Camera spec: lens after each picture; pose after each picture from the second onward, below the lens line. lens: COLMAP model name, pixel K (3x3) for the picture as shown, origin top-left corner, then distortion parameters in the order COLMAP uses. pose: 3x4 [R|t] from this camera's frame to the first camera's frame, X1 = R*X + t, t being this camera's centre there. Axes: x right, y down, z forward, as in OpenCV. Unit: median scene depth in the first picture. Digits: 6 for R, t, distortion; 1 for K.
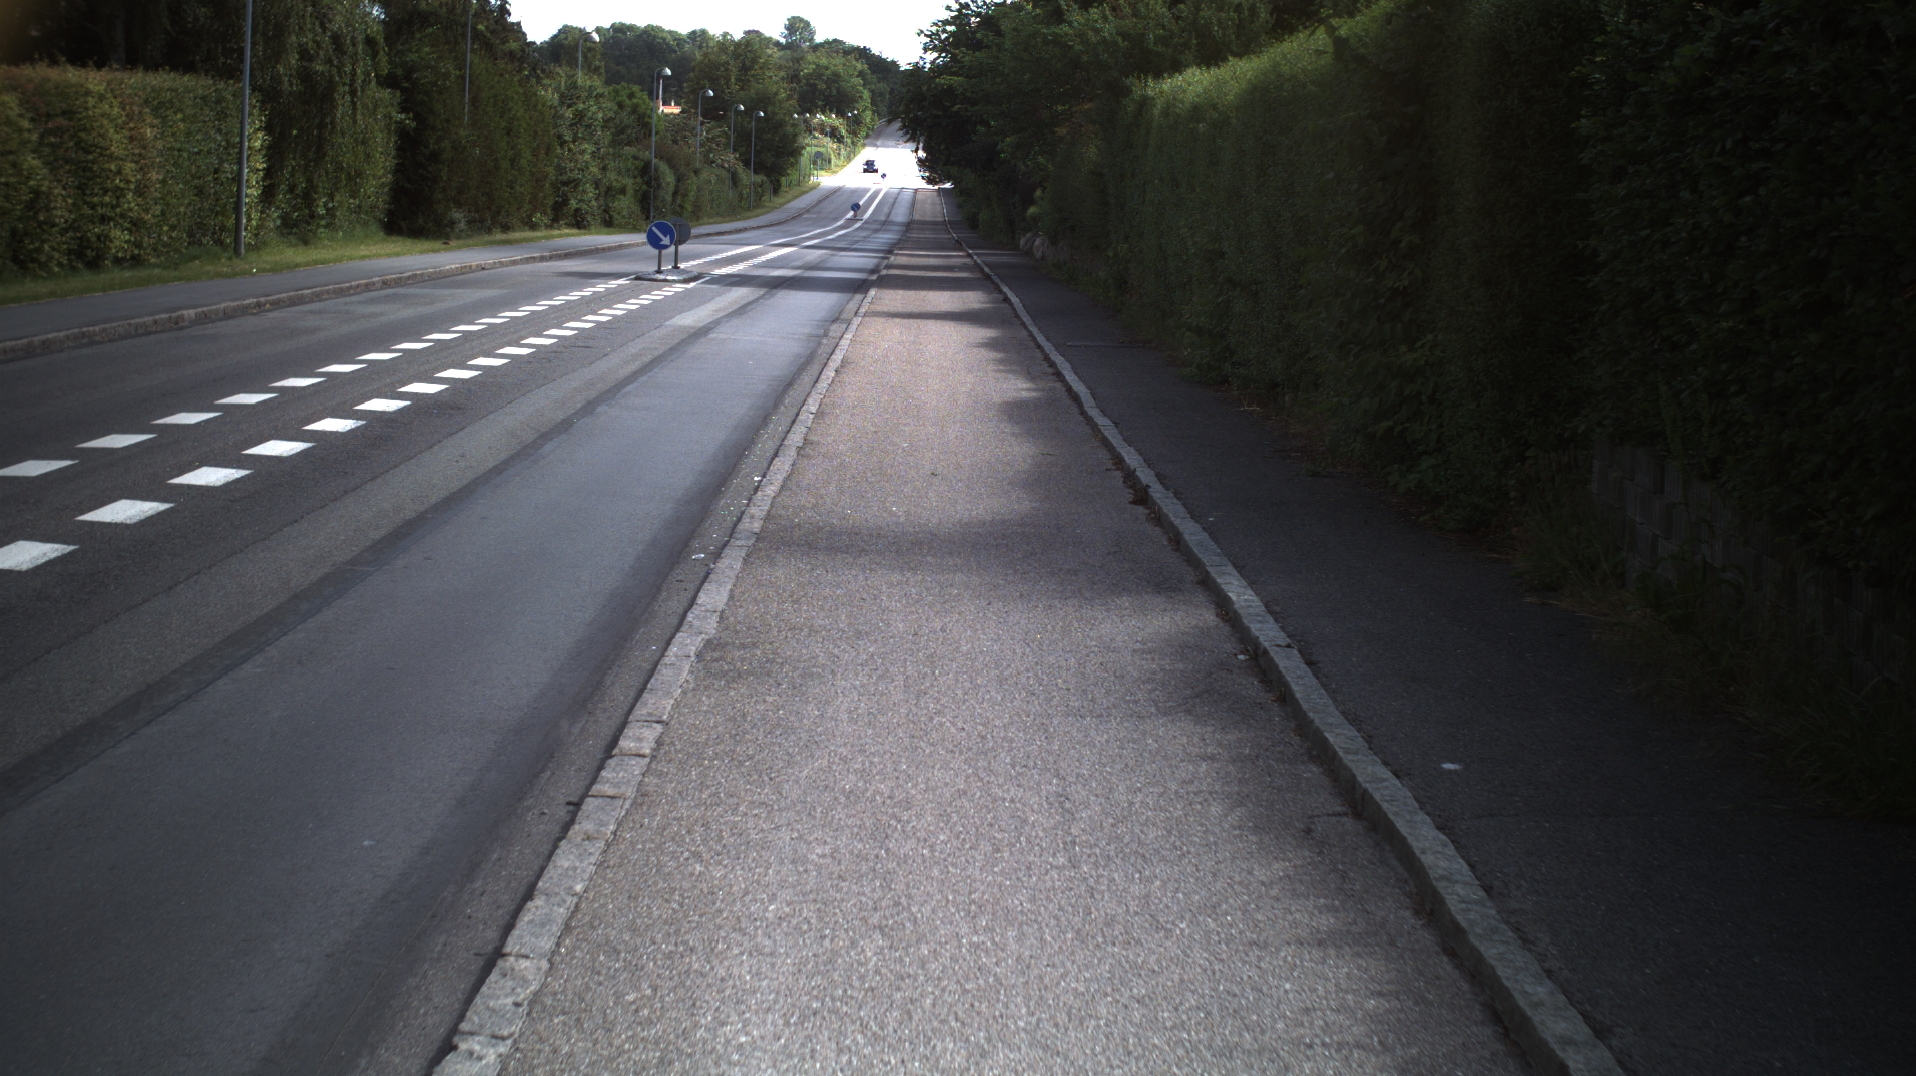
lens RADIAL K [[3273.1, 0, 959.6], [0, 3273.1, 538.2], [0, 0, 1]] dist [-0.230826, 0.000000]
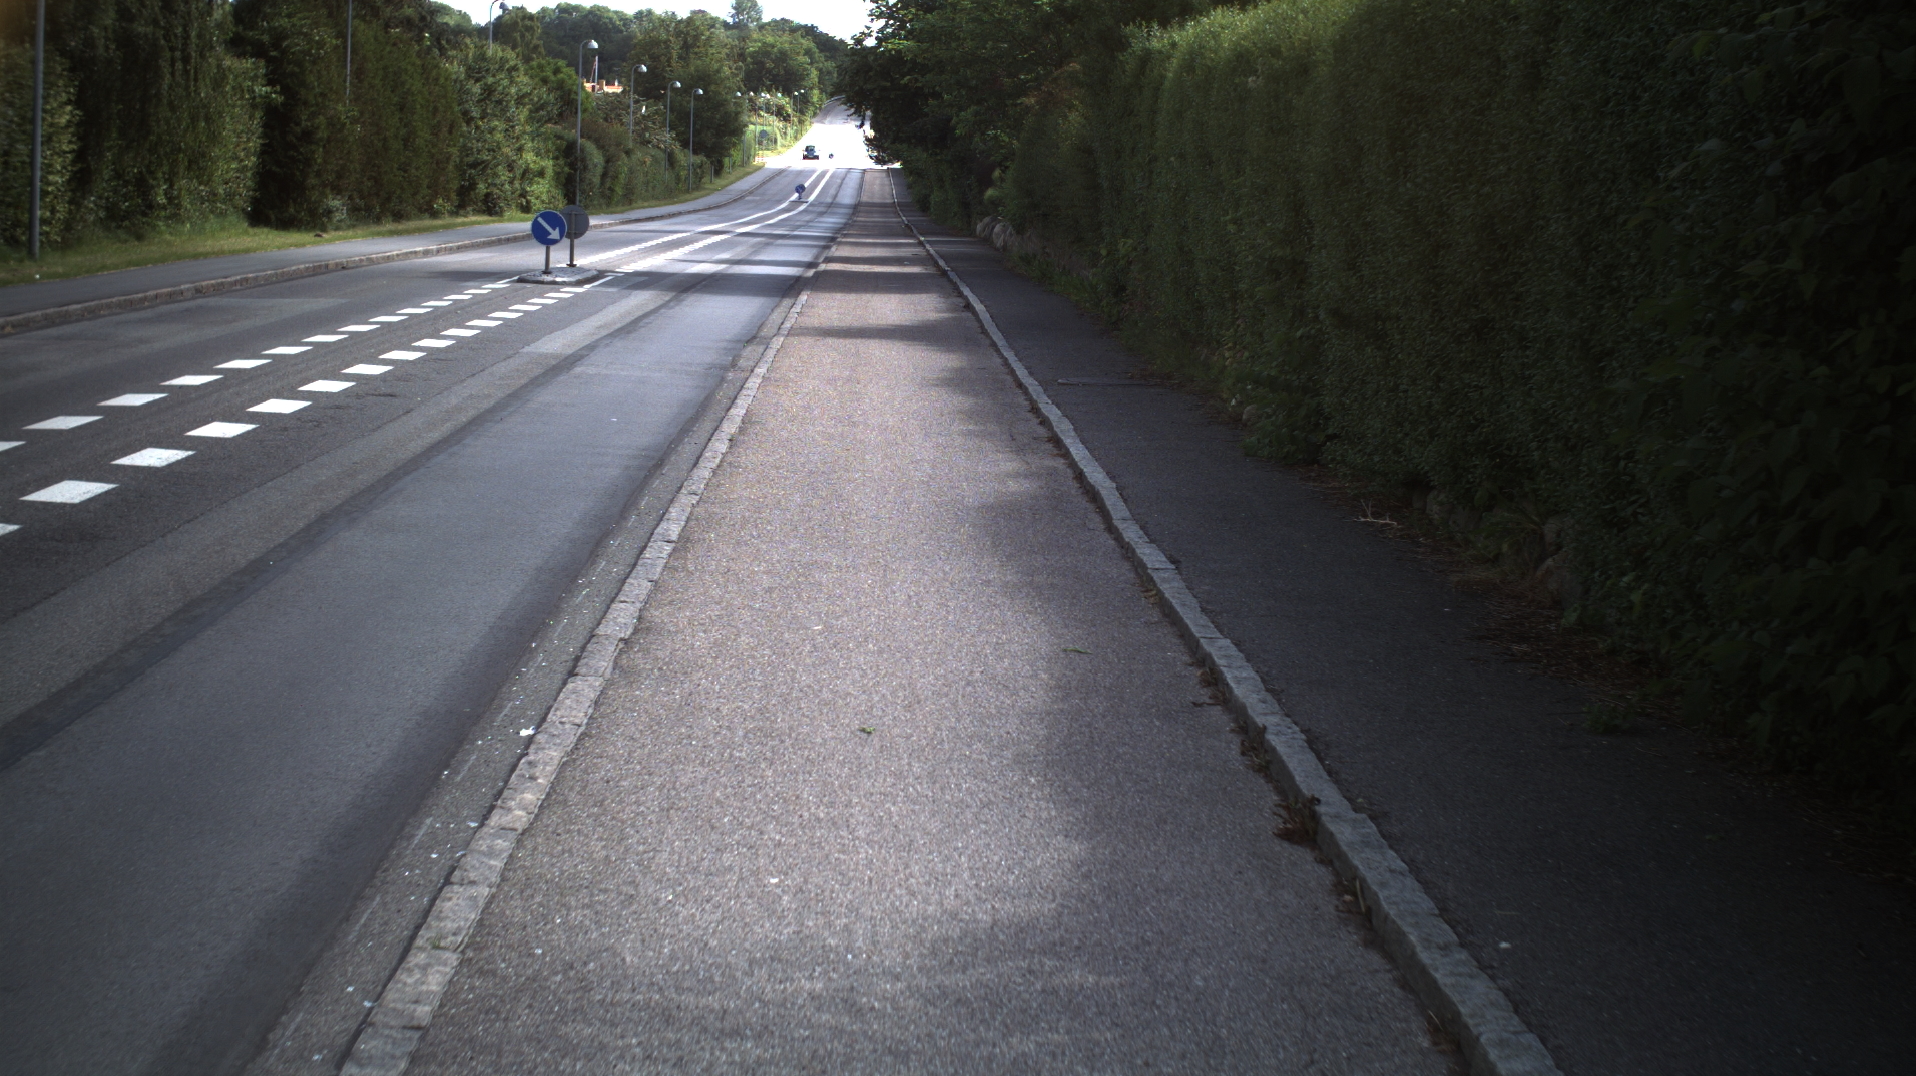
lens RADIAL K [[3272.2, 0, 960.8], [0, 3272.2, 532.5], [0, 0, 1]] dist [-0.224958, 0.000000]
pose [[0.999868, -0.005949, 0.015145, -0.000236], [0.005882, 0.999973, 0.004481, -0.022890], [-0.015172, -0.004392, 0.999875, 0.211771]]
